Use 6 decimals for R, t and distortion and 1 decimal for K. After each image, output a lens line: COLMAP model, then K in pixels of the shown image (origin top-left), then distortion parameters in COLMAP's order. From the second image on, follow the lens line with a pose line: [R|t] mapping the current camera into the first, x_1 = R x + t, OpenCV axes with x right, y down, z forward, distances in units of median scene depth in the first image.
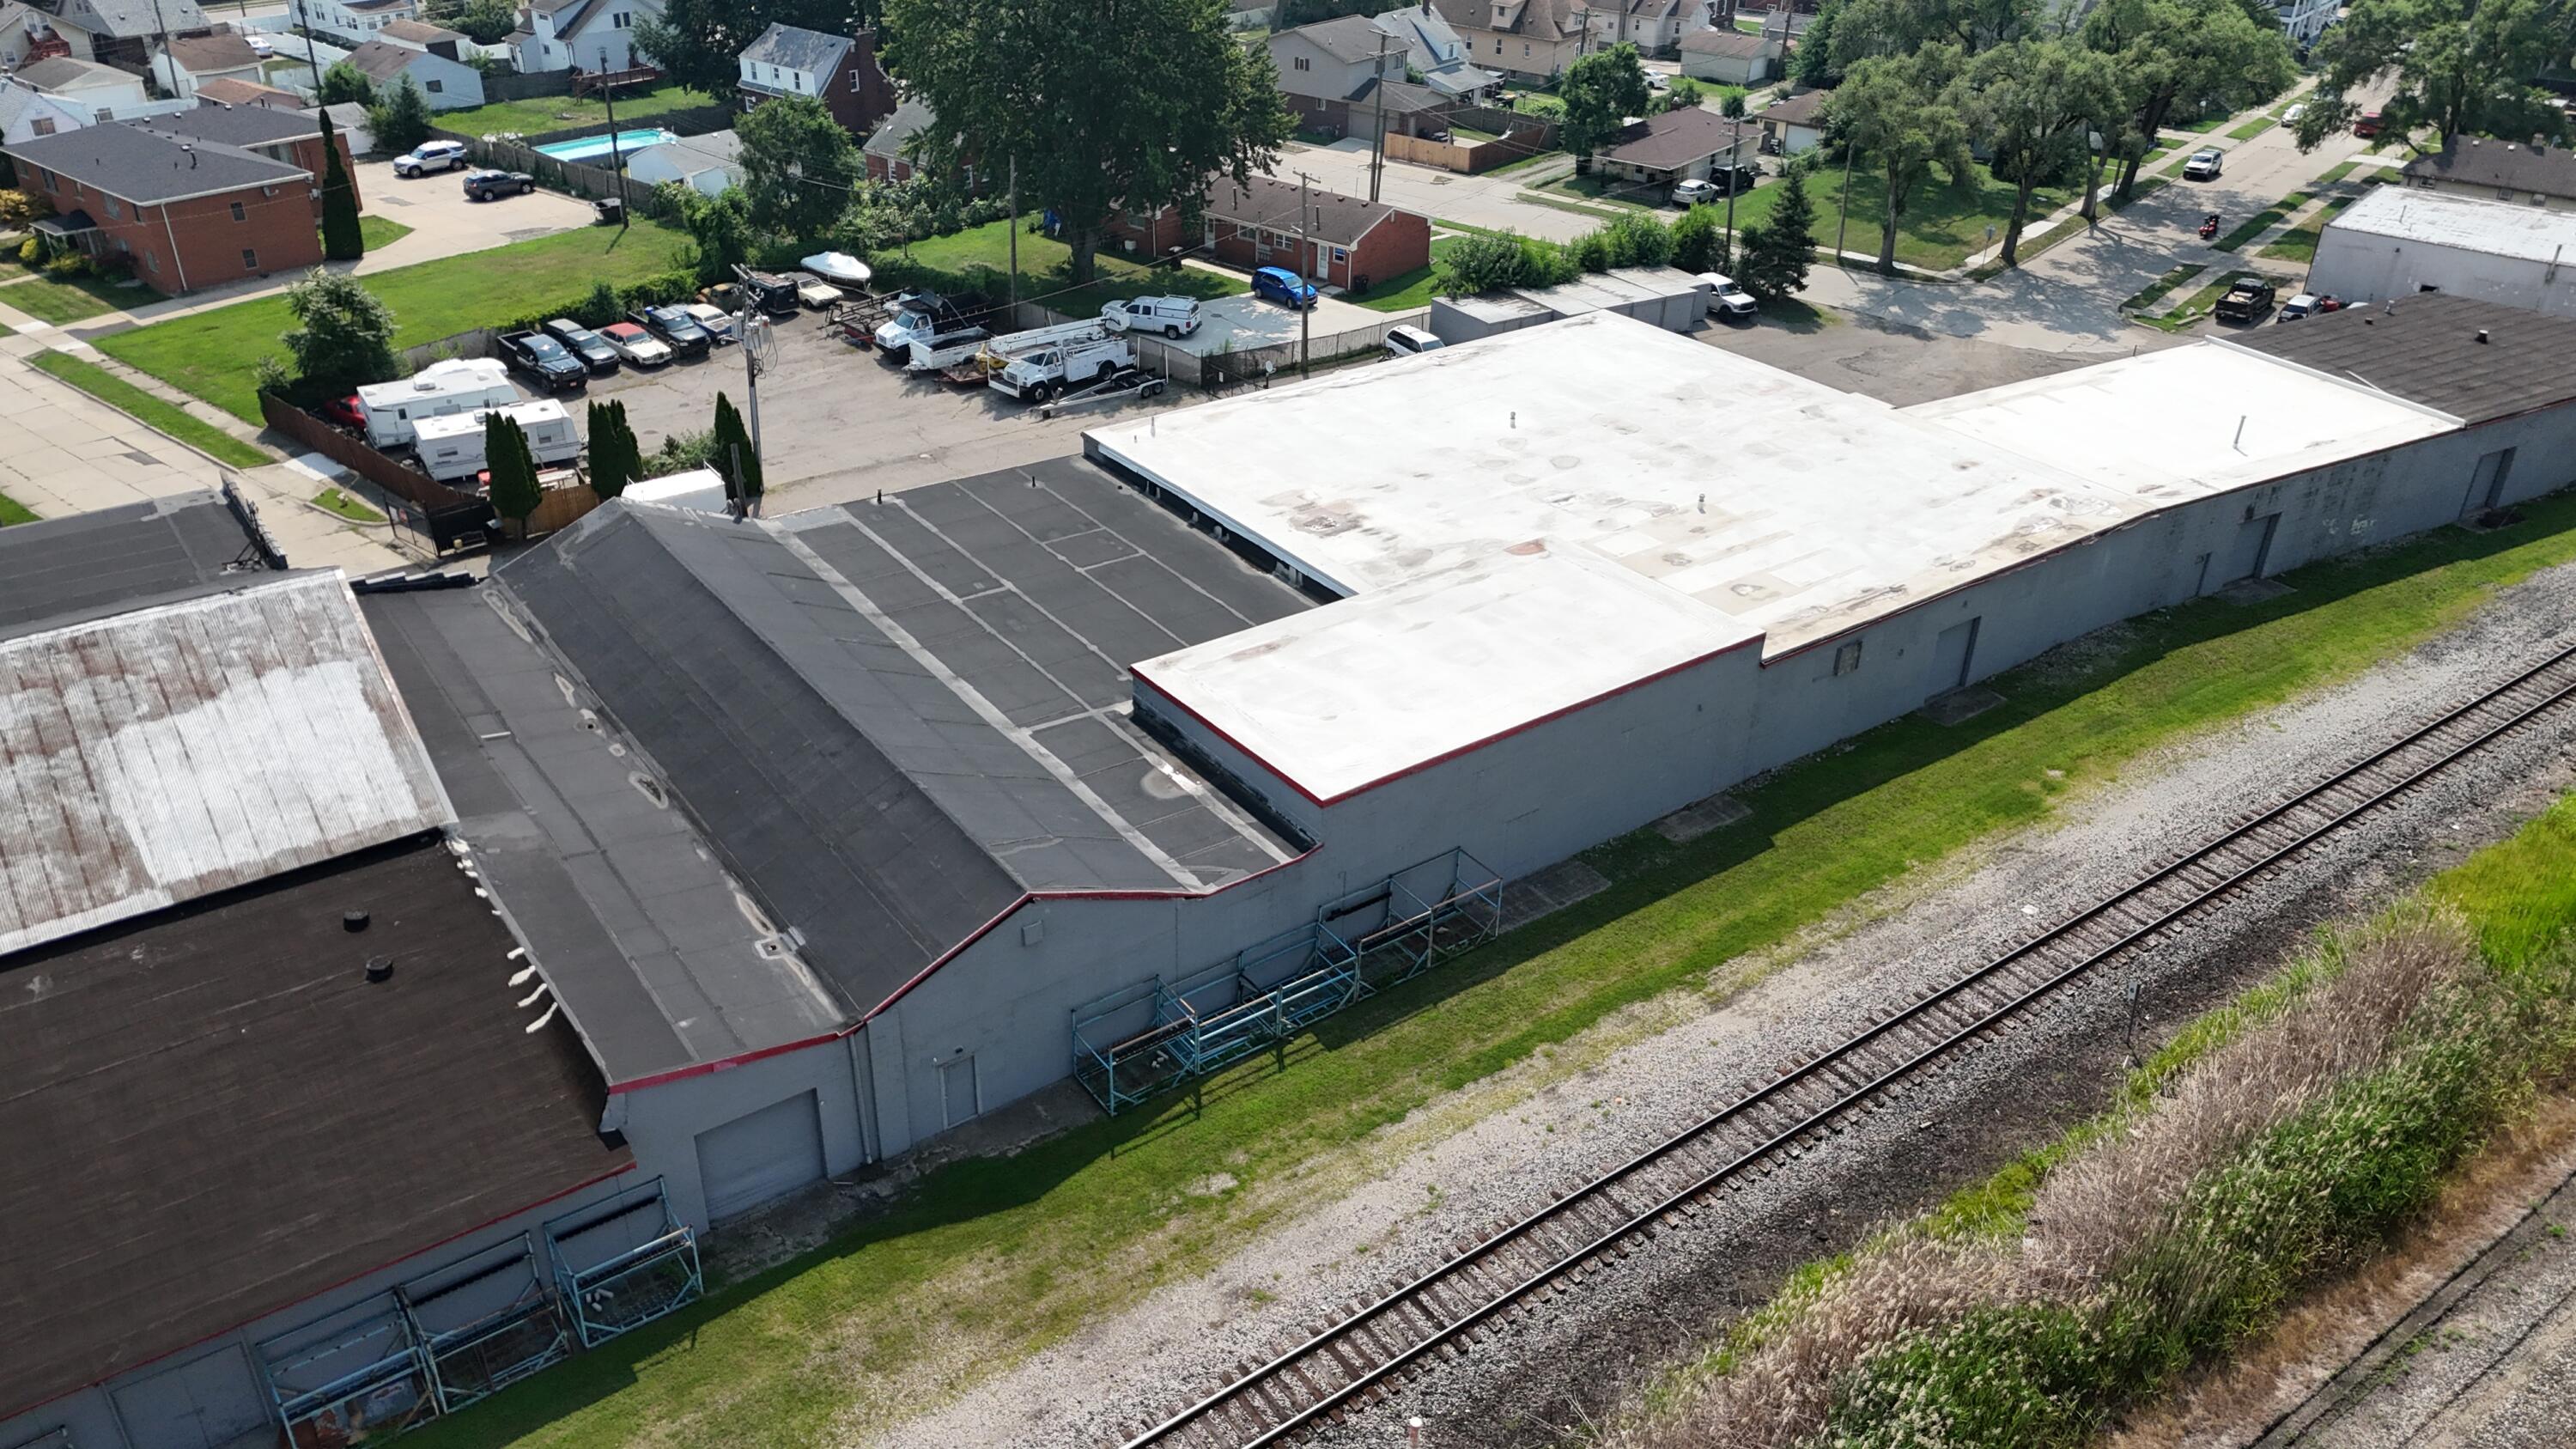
lens RADIAL K [[1869.8, 0, 1291.9], [0, 1869.8, 785.6], [0, 0, 1]] dist [0.064731, -0.053555]
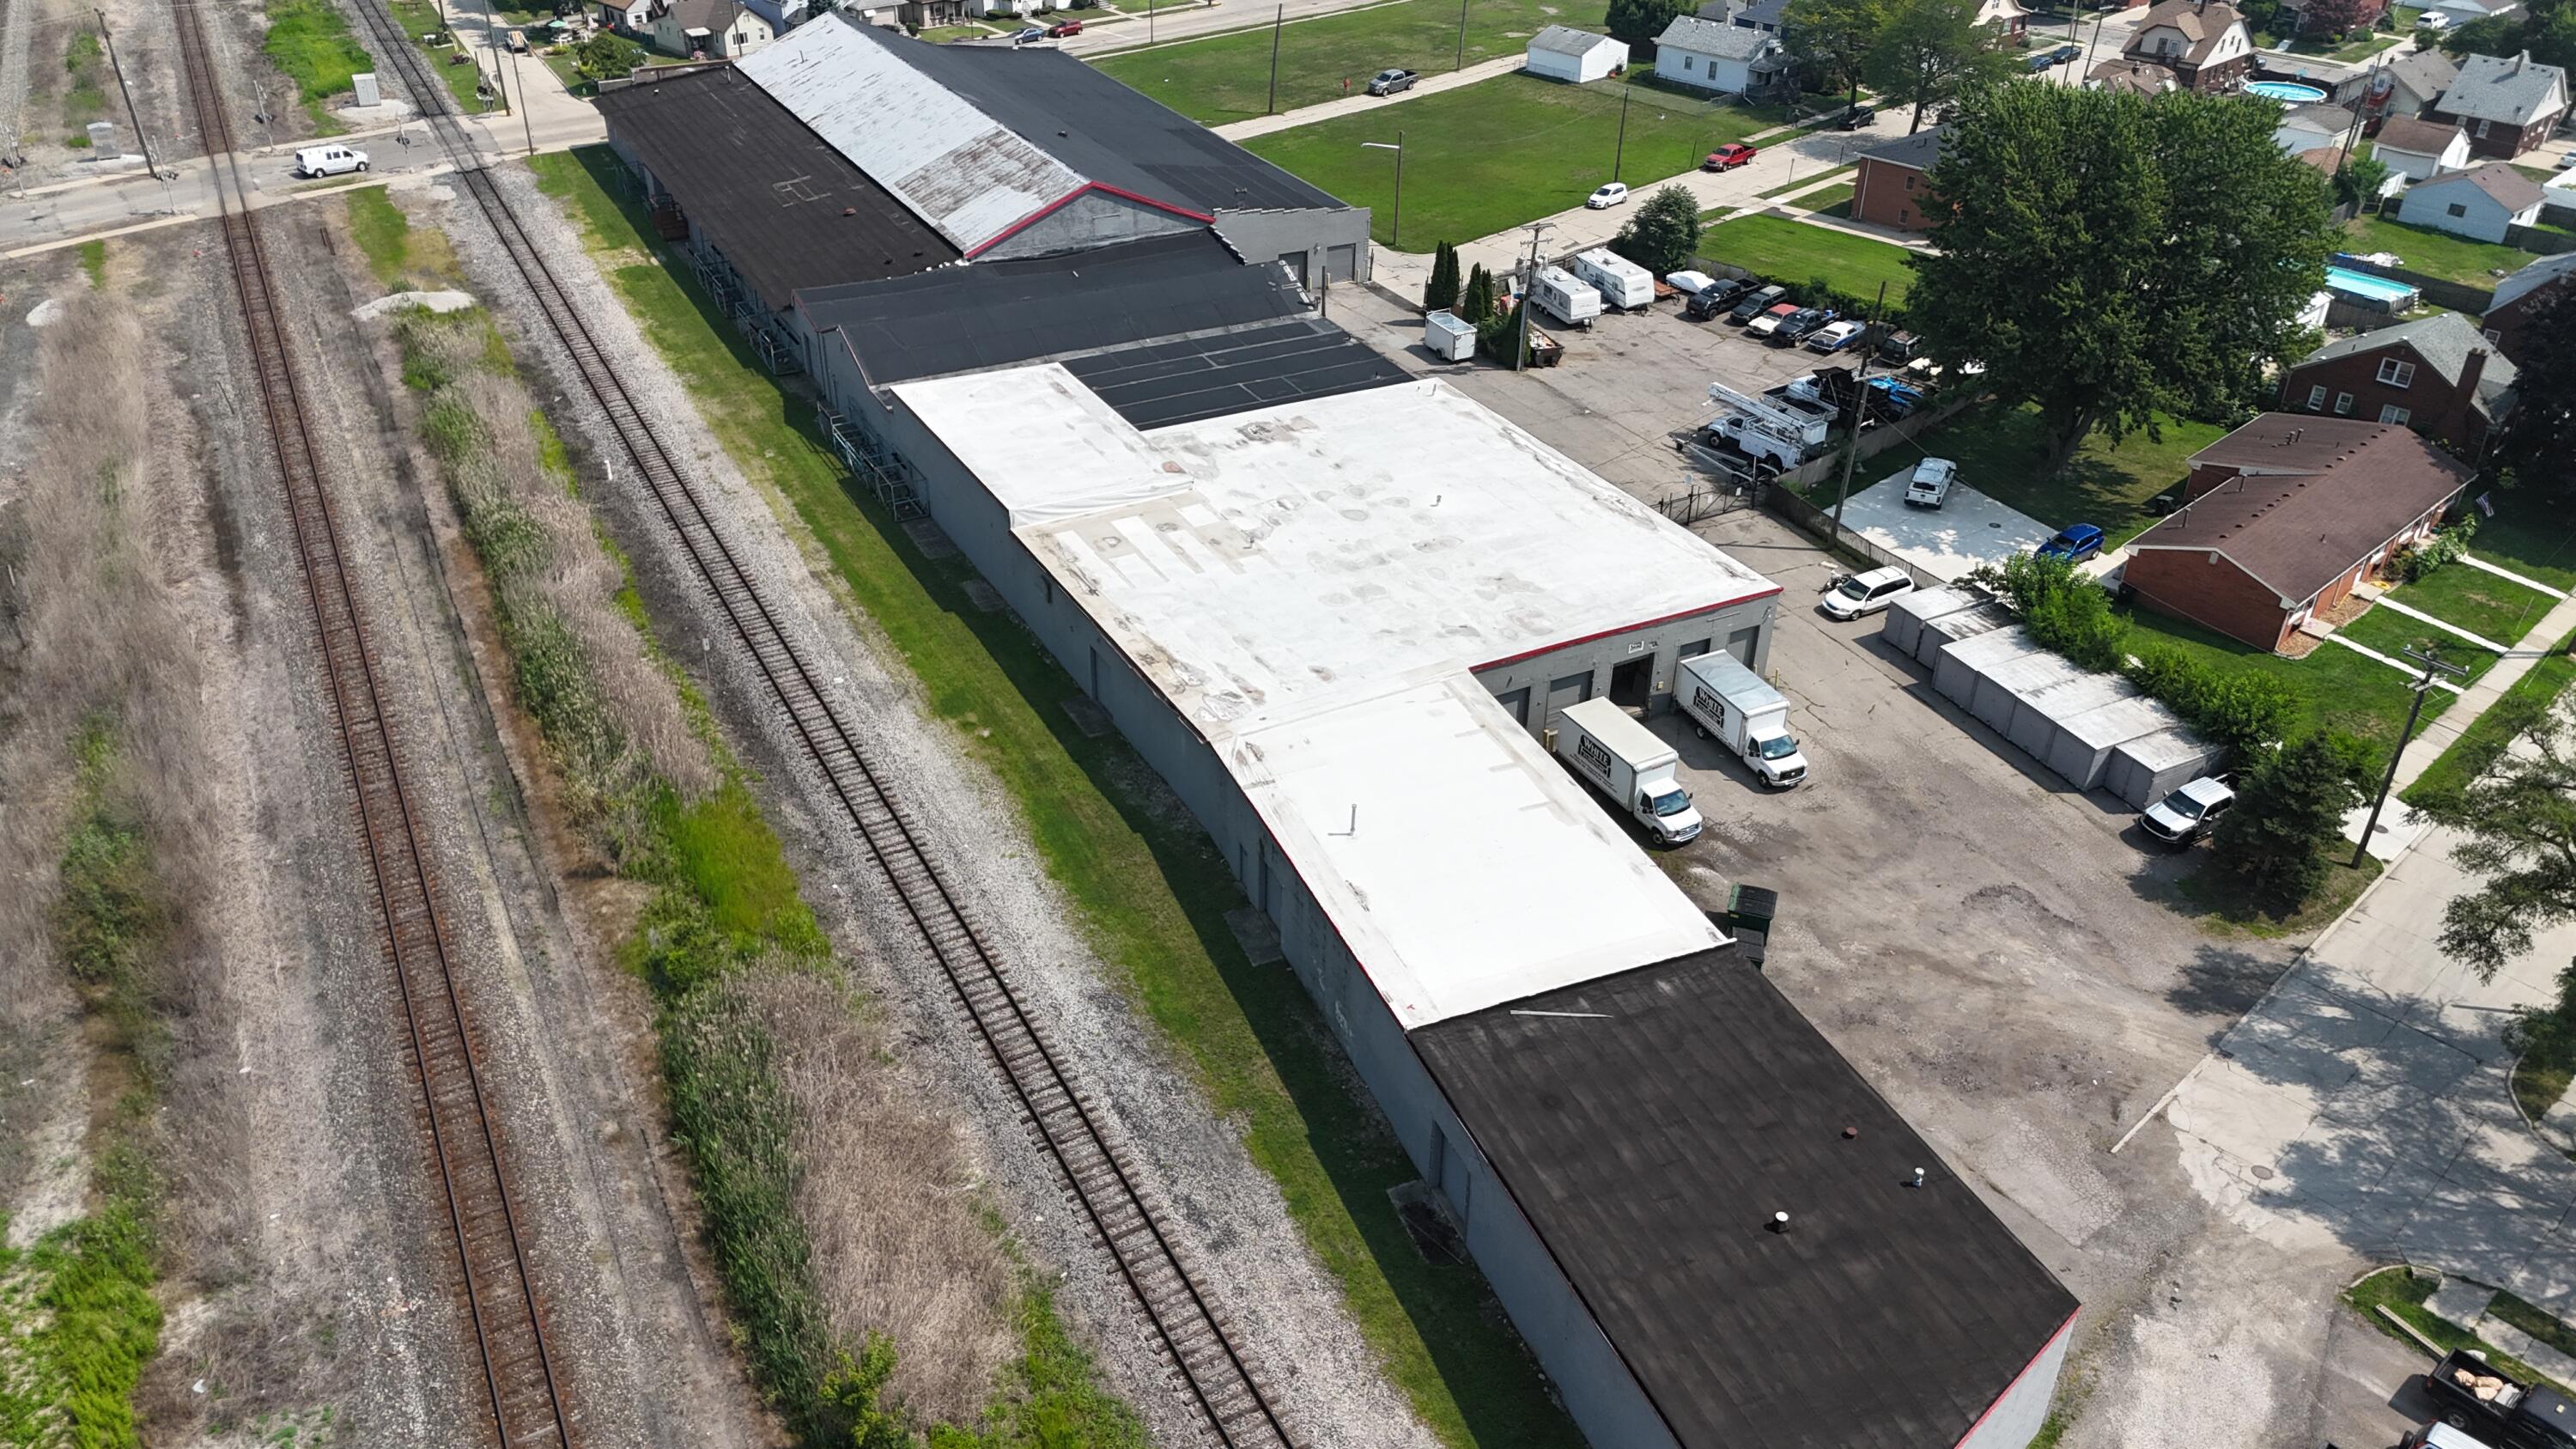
lens RADIAL K [[1869.8, 0, 1291.9], [0, 1869.8, 785.6], [0, 0, 1]] dist [0.064731, -0.053555]
pose [[-0.138756, 0.527317, -0.838262, 1.012930], [-0.530489, 0.675188, 0.512544, -0.522474], [0.836258, 0.515808, 0.186050, 0.642750]]
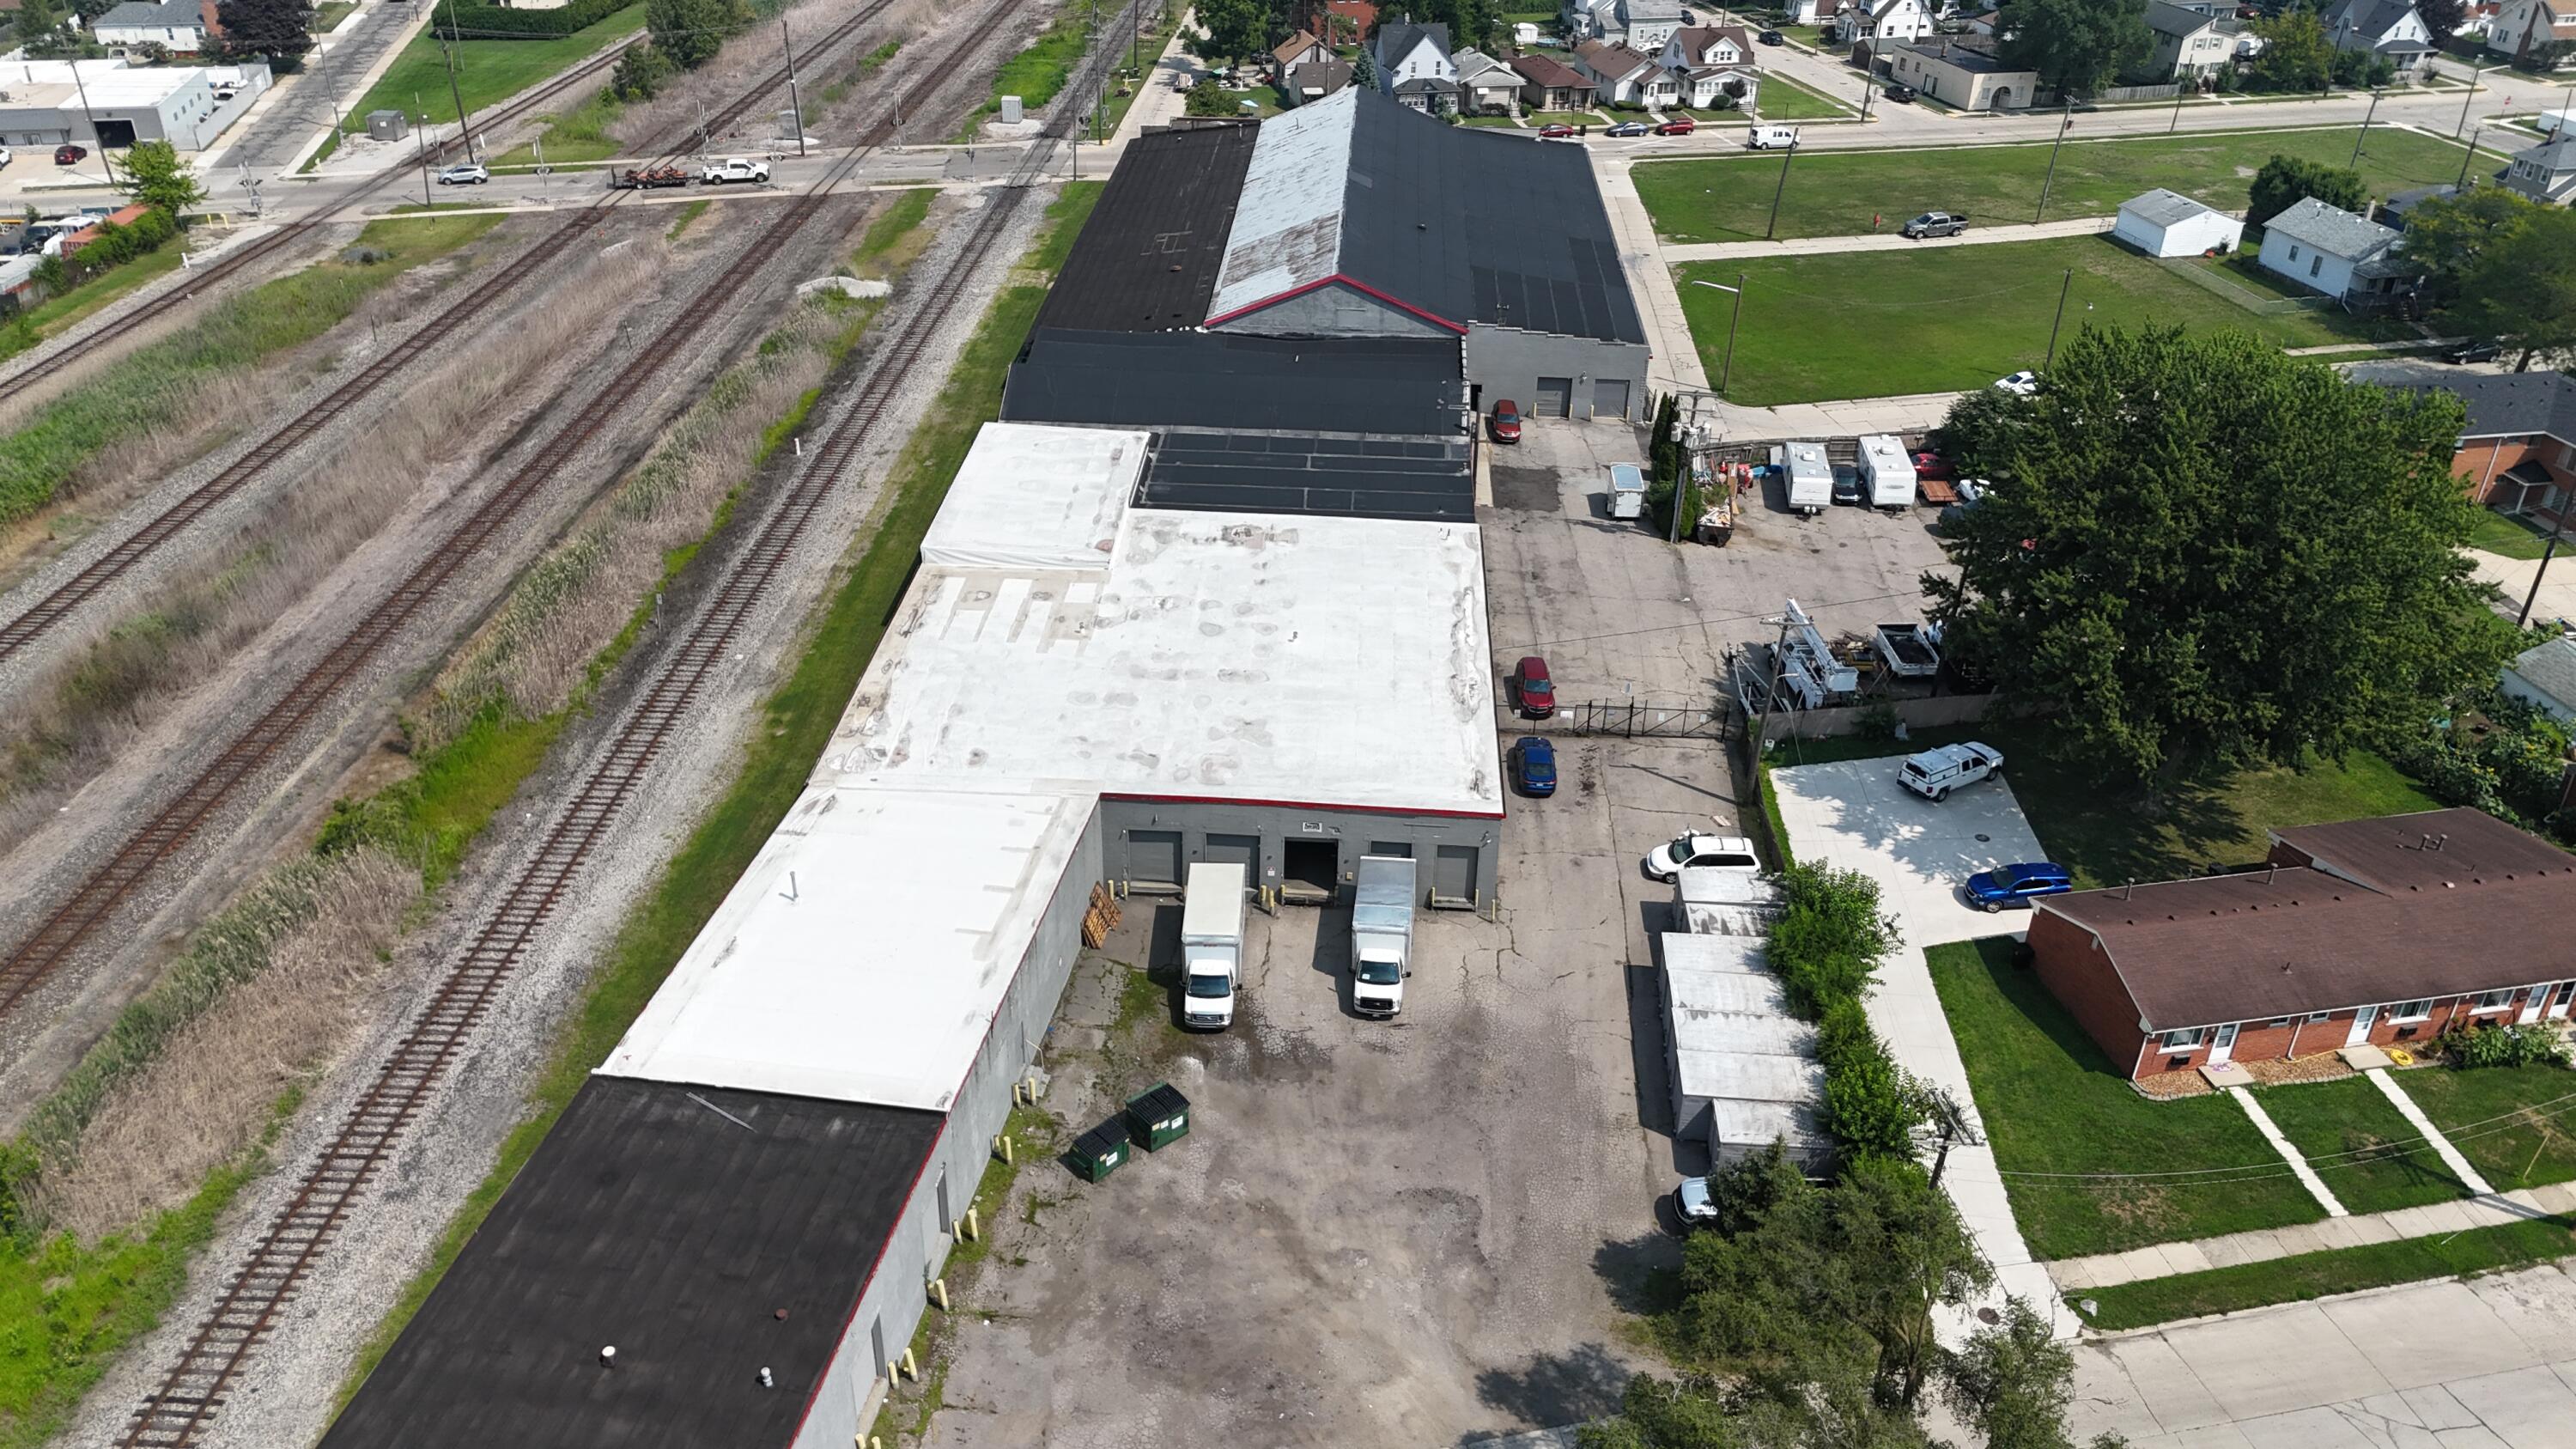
lens RADIAL K [[1932.4, 0, 1288.0], [0, 1932.4, 724.5], [0, 0, 1]] dist [0.069818, -0.060583]
pose [[-0.638413, 0.362559, -0.678955, 0.788945], [-0.422893, 0.571814, 0.702987, -0.830306], [0.643110, 0.735921, -0.211730, 1.054792]]
